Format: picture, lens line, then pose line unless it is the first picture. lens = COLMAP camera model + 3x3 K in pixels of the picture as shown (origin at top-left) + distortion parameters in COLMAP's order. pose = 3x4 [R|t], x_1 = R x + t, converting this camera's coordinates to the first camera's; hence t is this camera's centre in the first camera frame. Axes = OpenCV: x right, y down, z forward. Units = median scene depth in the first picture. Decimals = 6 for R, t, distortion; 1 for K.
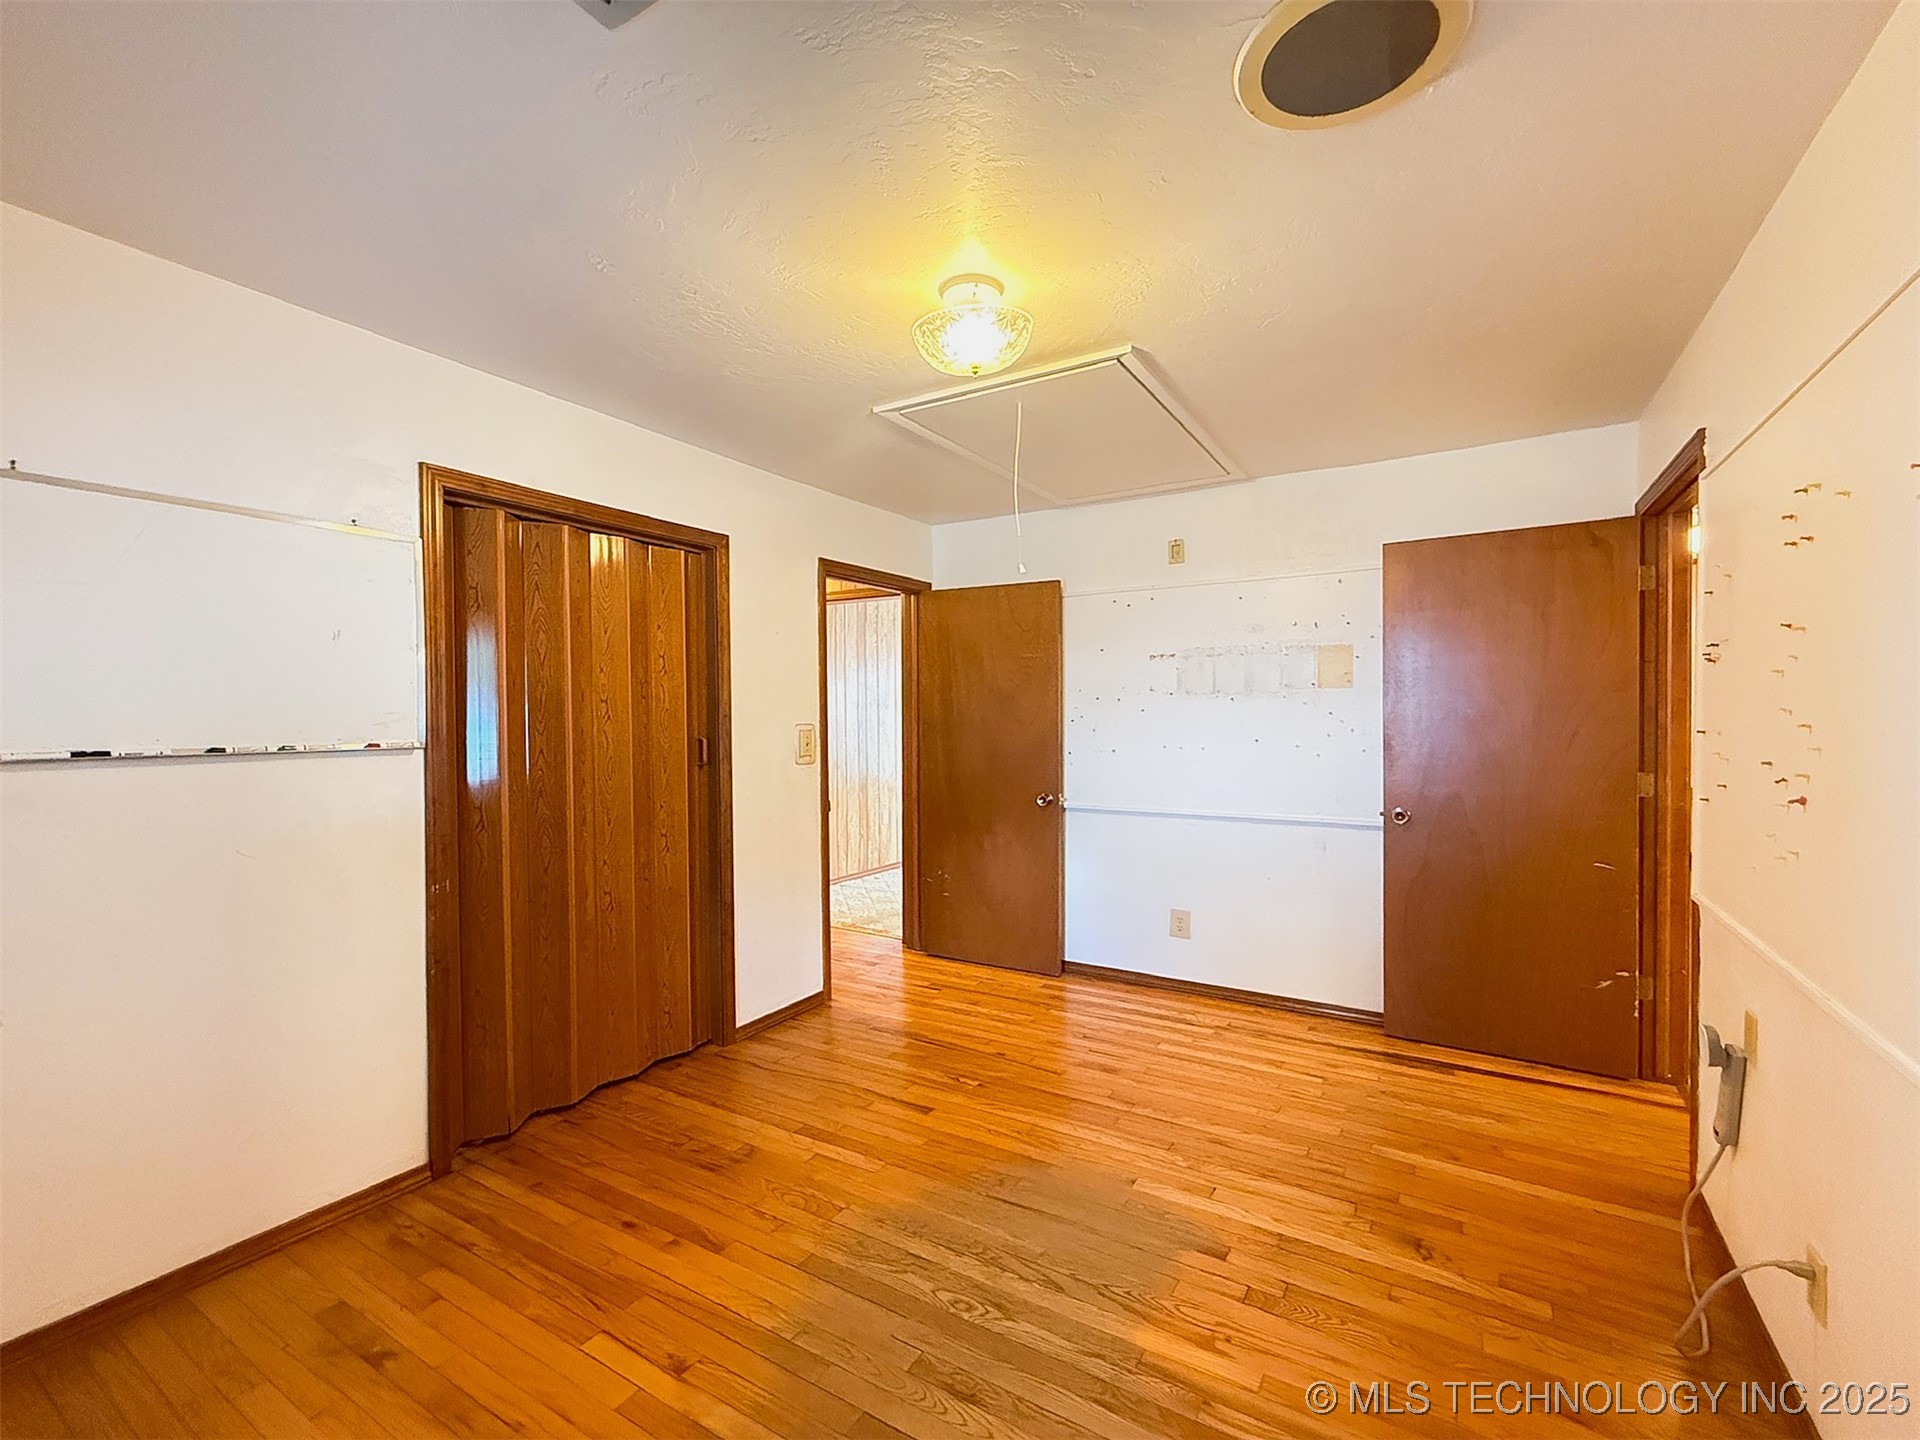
lens RADIAL K [[940.1, 0, 681.3], [0, 940.1, 728.5], [0, 0, 1]] dist [-0.002693, -0.000240]
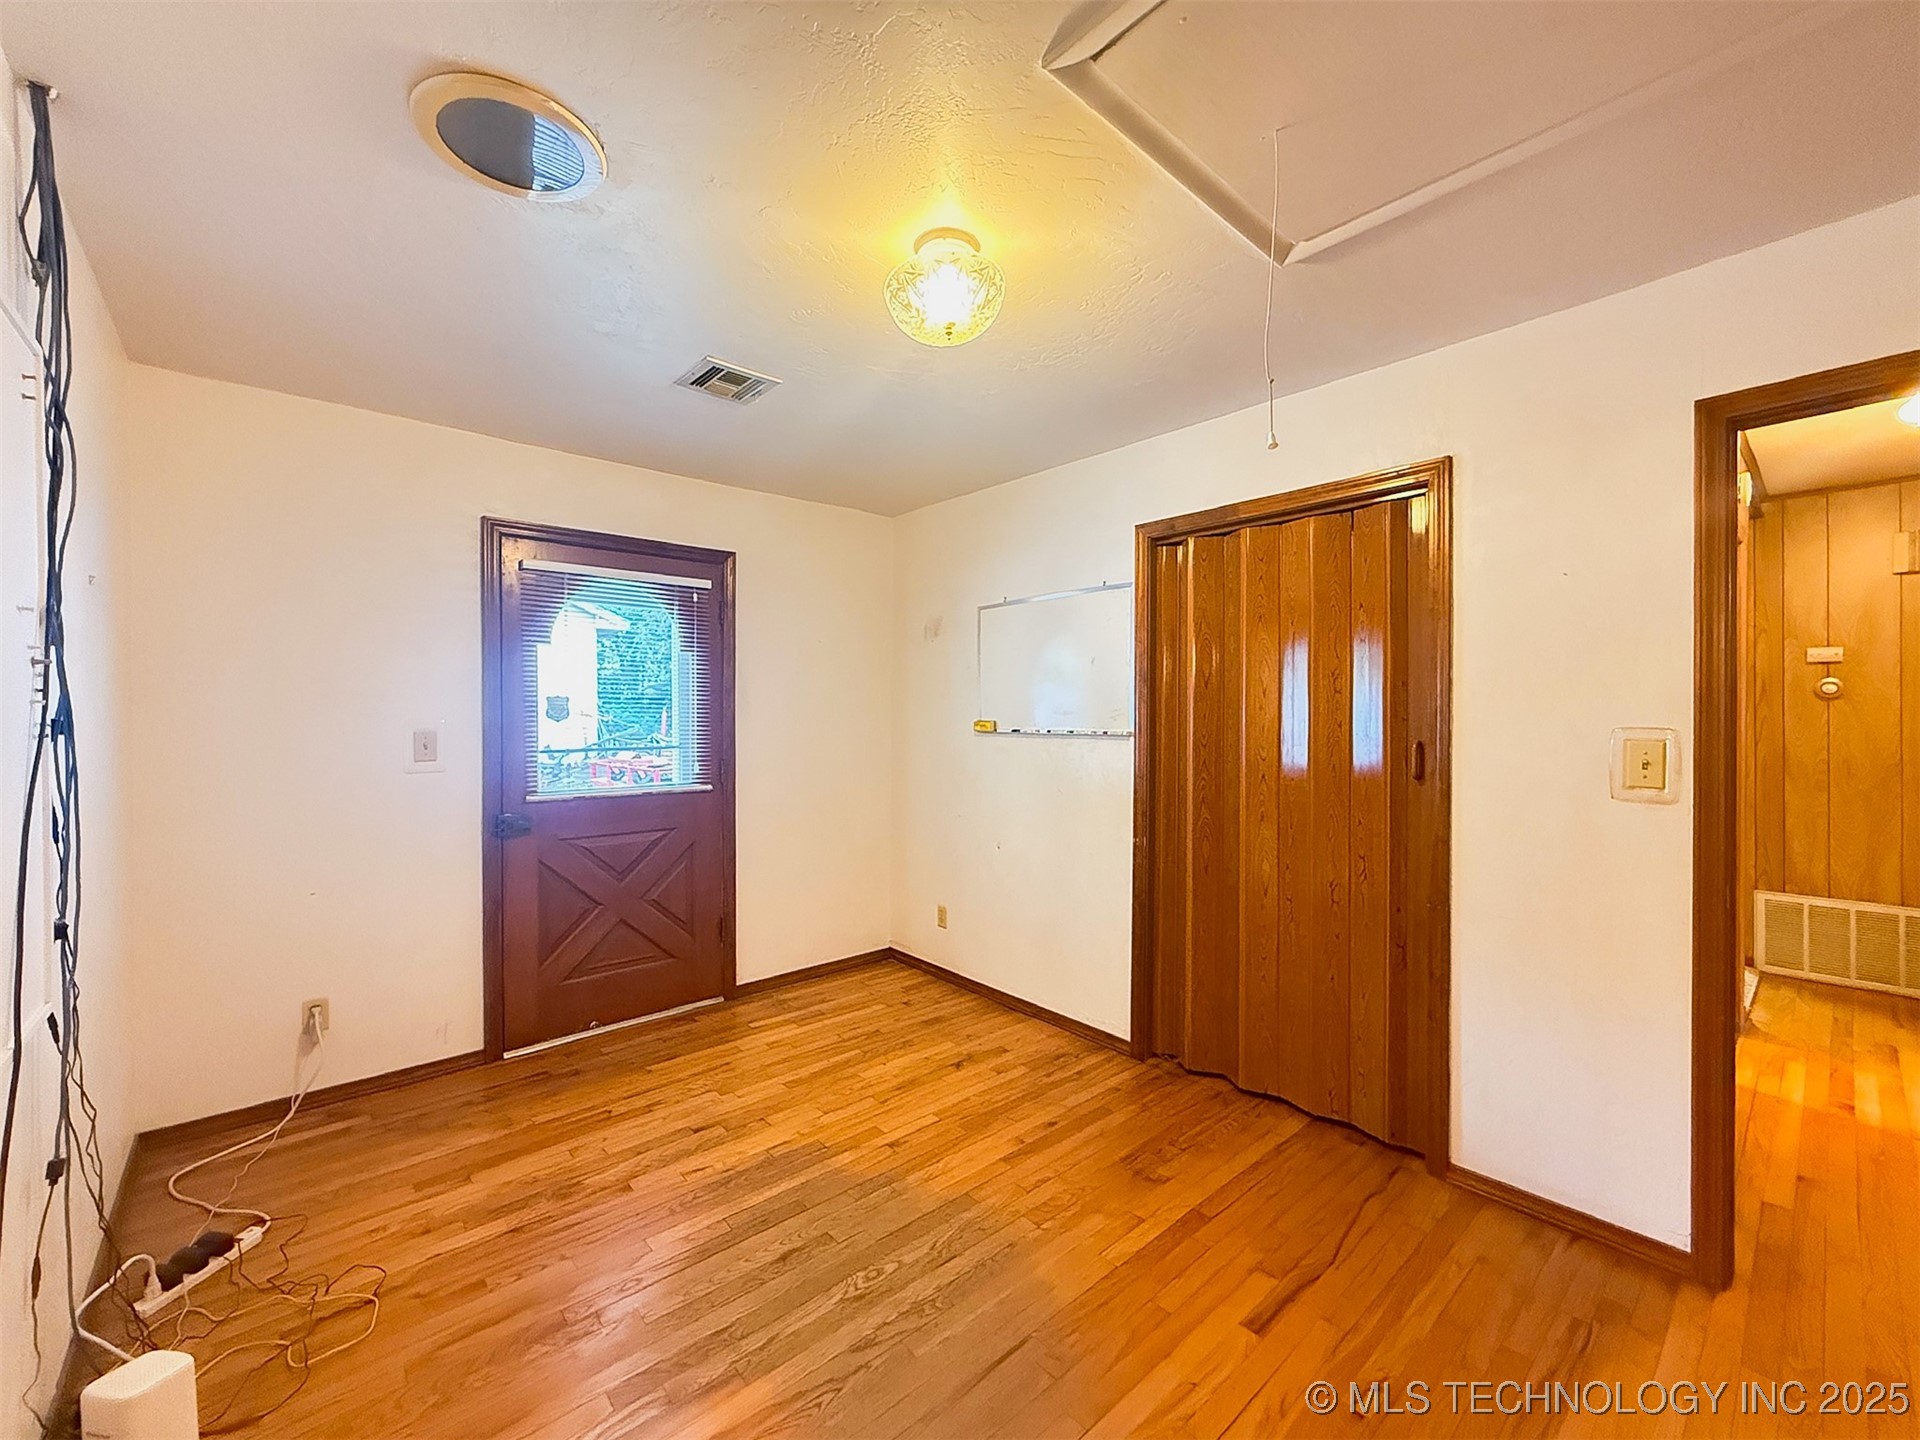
lens RADIAL K [[747.6, 0, 956.6], [0, 747.6, 717.7], [0, 0, 1]] dist [0.000118, 0.000066]
pose [[-0.156208, 0.008344, -0.987689, 1.025225], [-0.011694, 0.999879, 0.010297, -0.016915], [0.987655, 0.013159, -0.156091, 1.126337]]
